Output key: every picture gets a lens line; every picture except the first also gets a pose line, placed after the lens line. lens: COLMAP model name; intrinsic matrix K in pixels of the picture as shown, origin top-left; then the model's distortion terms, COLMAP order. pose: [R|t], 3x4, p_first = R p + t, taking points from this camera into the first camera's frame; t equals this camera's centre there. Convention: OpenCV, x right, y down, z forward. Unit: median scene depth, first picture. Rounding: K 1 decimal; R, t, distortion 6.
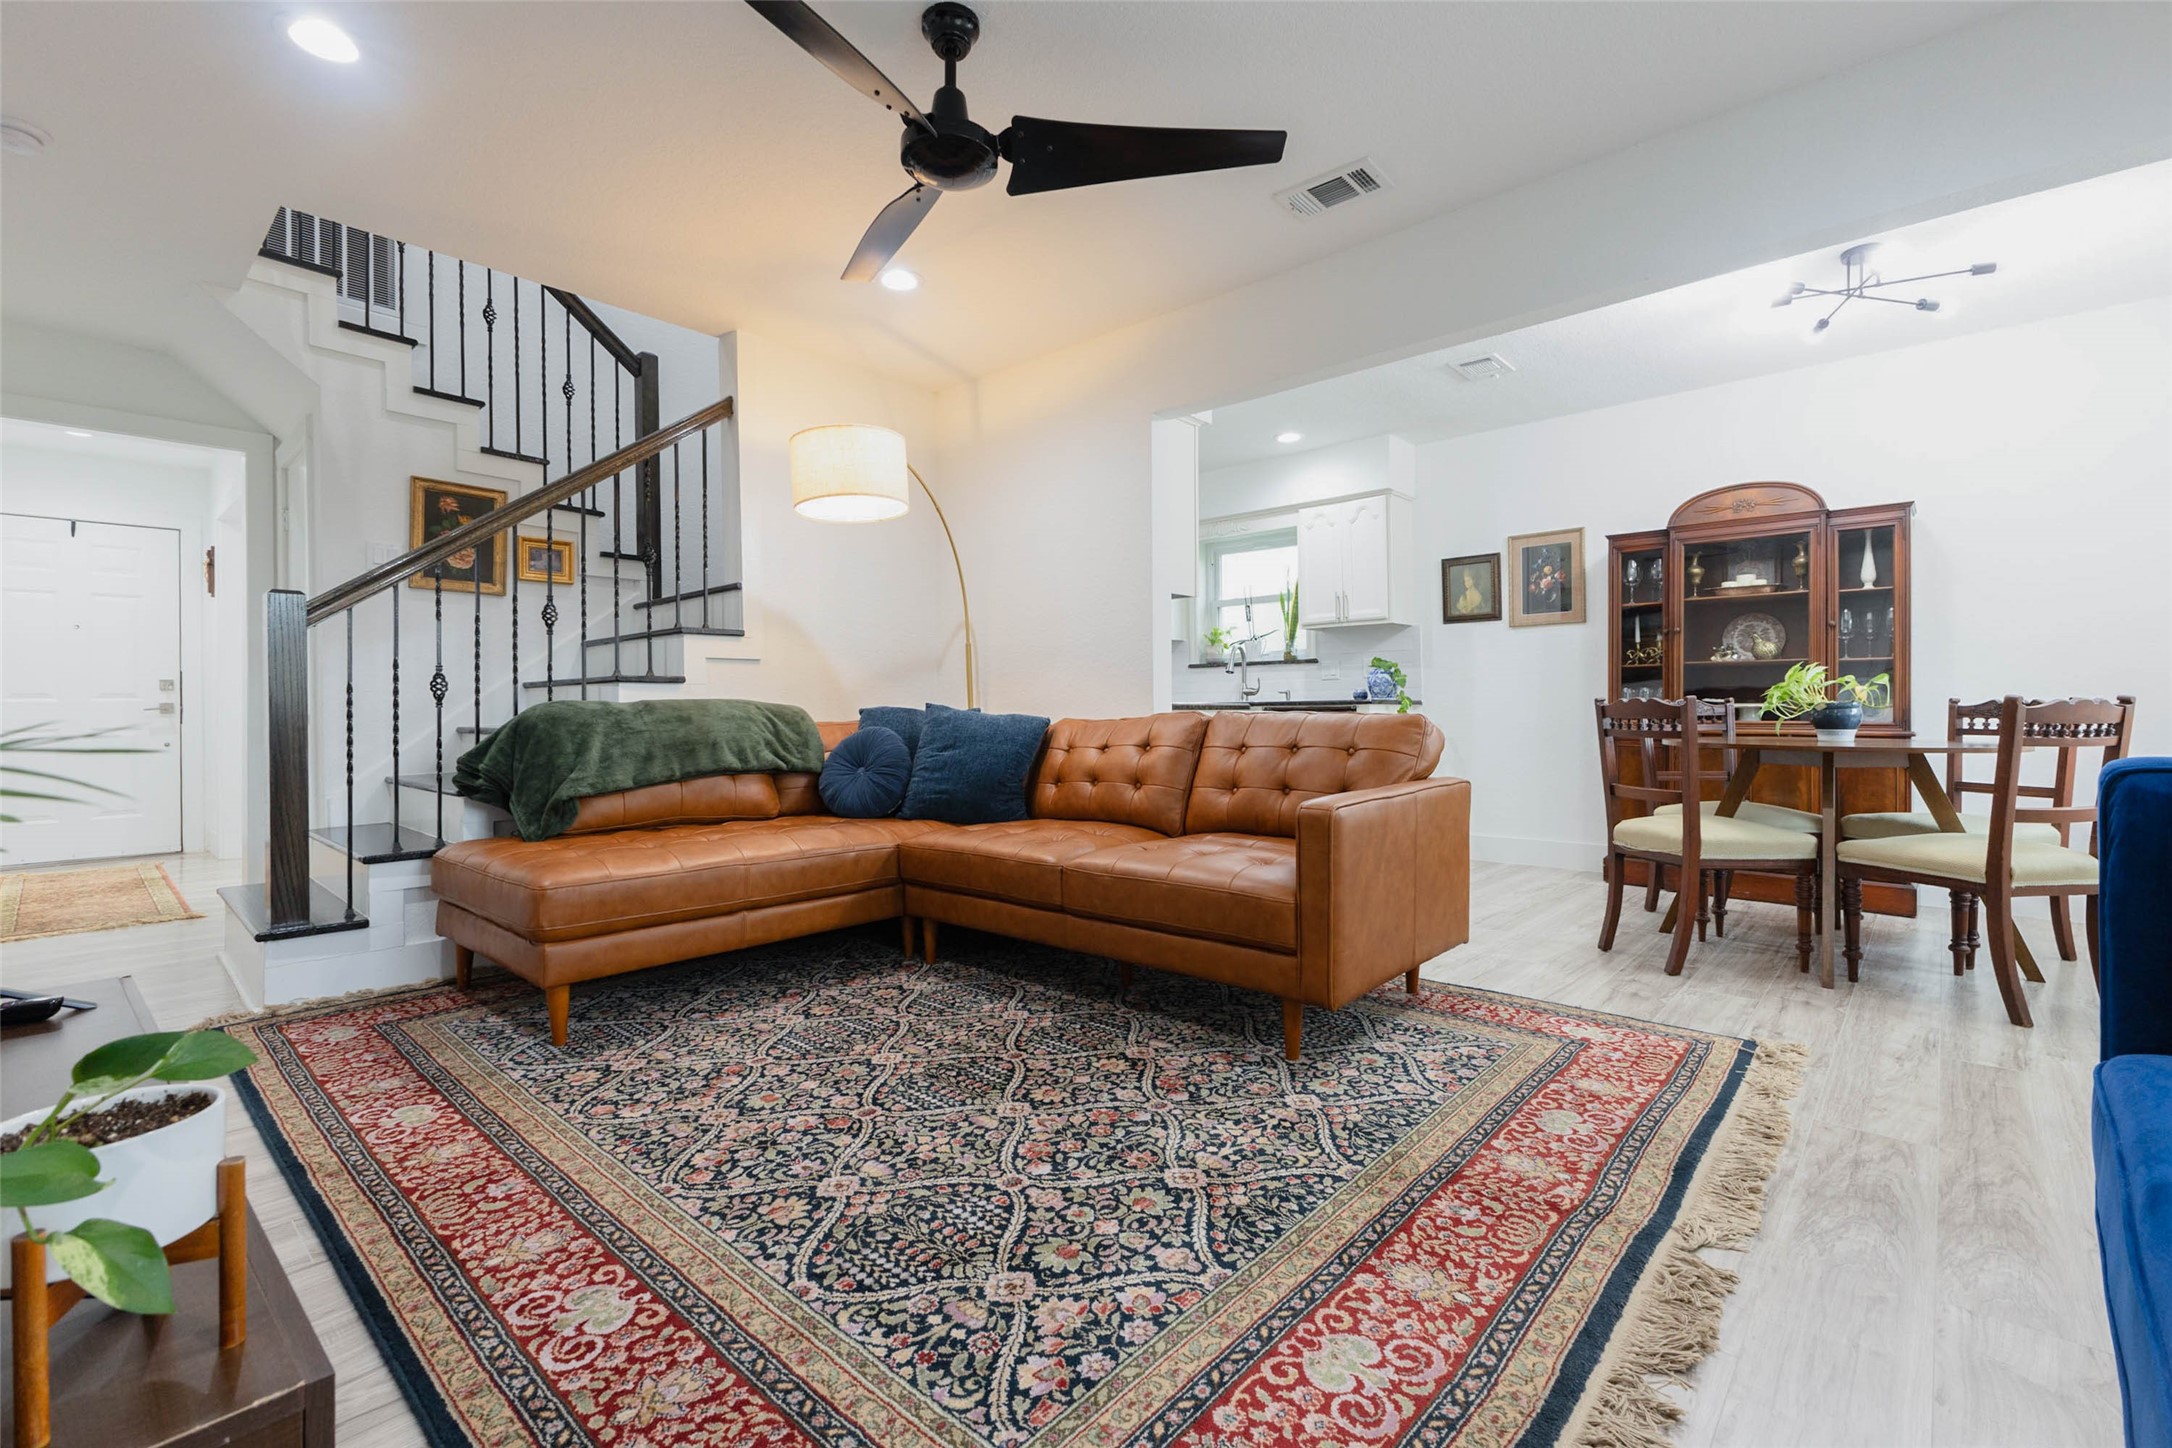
lens RADIAL K [[954.6, 0, 1080.3], [0, 954.6, 709.3], [0, 0, 1]] dist [0.002230, -0.001297]
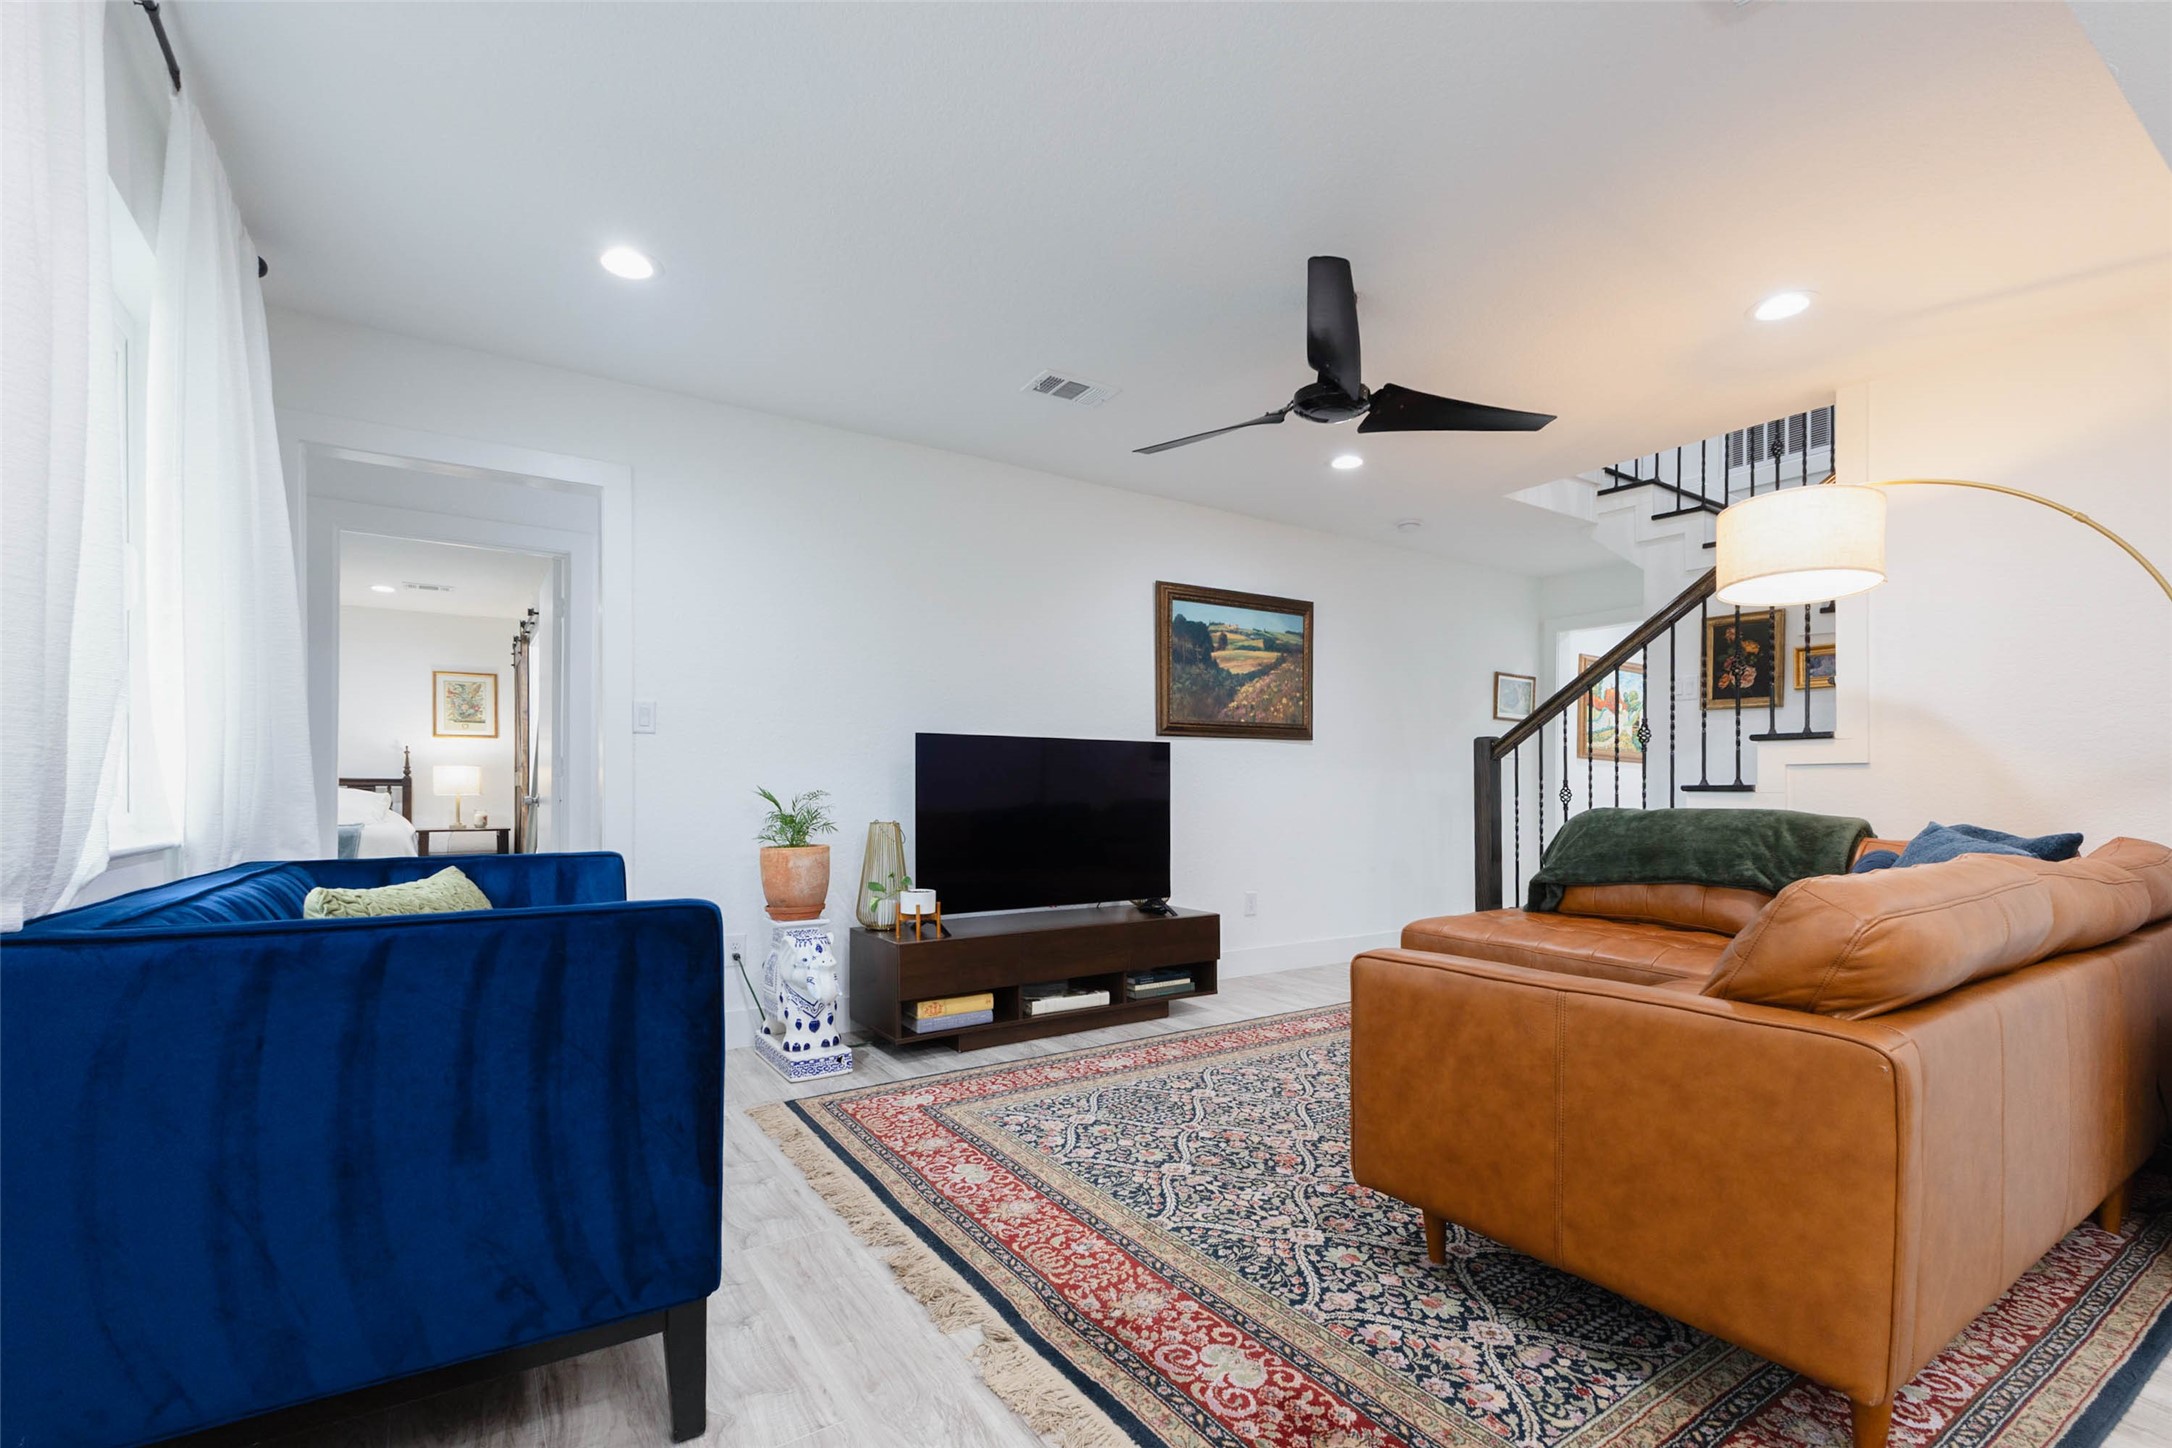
lens RADIAL K [[954.6, 0, 1121.0], [0, 954.6, 801.5], [0, 0, 1]] dist [0.002230, -0.001297]
pose [[-0.220228, 0.021985, -0.975201, 1.410123], [-0.001468, 0.999737, 0.022870, -0.078976], [0.975447, 0.006468, -0.220137, 1.161357]]
